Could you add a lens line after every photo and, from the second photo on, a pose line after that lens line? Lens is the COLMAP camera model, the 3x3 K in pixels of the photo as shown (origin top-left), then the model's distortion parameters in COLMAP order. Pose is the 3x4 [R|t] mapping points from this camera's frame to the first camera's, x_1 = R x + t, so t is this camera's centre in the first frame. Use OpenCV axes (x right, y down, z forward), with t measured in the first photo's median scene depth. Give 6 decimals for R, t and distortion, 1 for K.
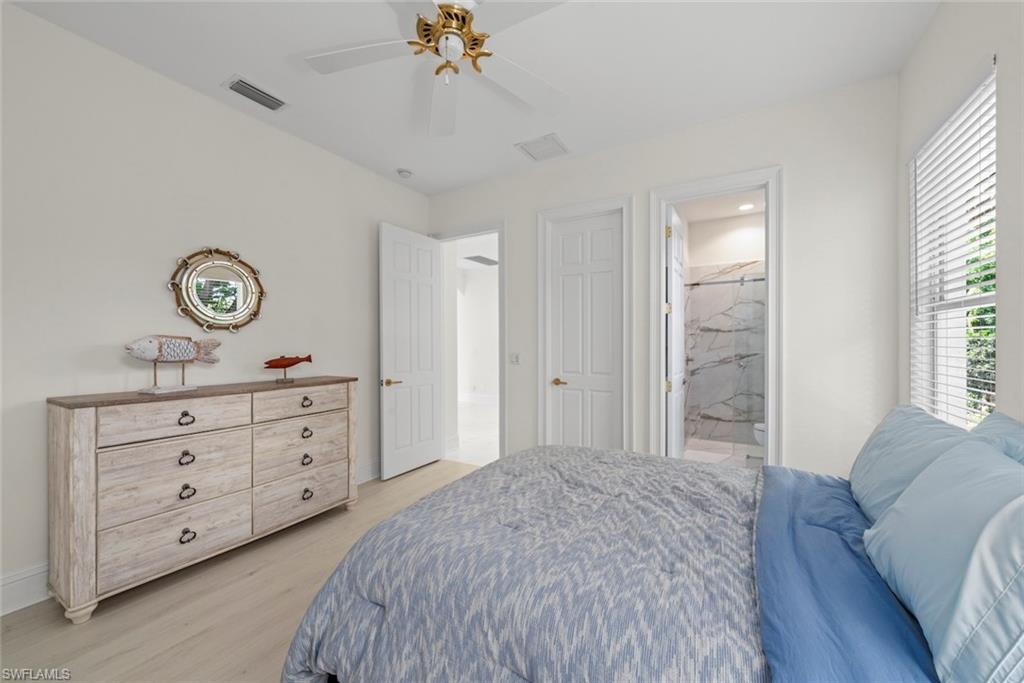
lens RADIAL K [[393.4, 0, 512.0], [0, 393.4, 347.2], [0, 0, 1]] dist [0.000120, 0.000001]
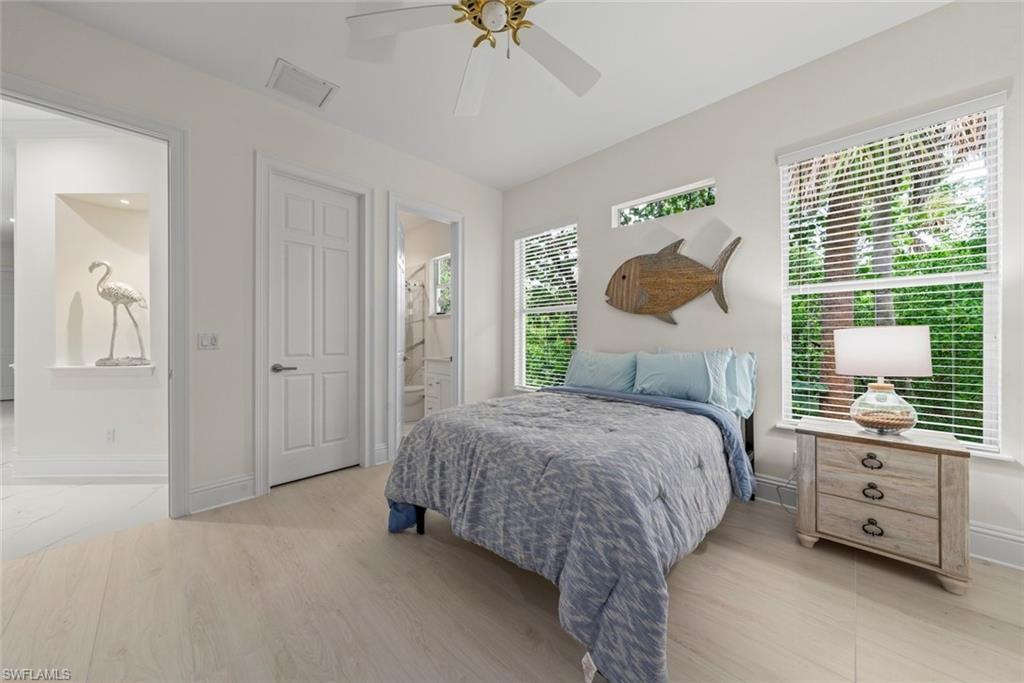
lens RADIAL K [[355.9, 0, 512.0], [0, 355.9, 341.5], [0, 0, 1]] dist [0.000263, 0.000013]
pose [[0.251472, -0.008349, 0.967828, -0.508276], [0.001552, 0.999965, 0.008223, 0.027516], [-0.967863, -0.000566, 0.251476, 0.350852]]
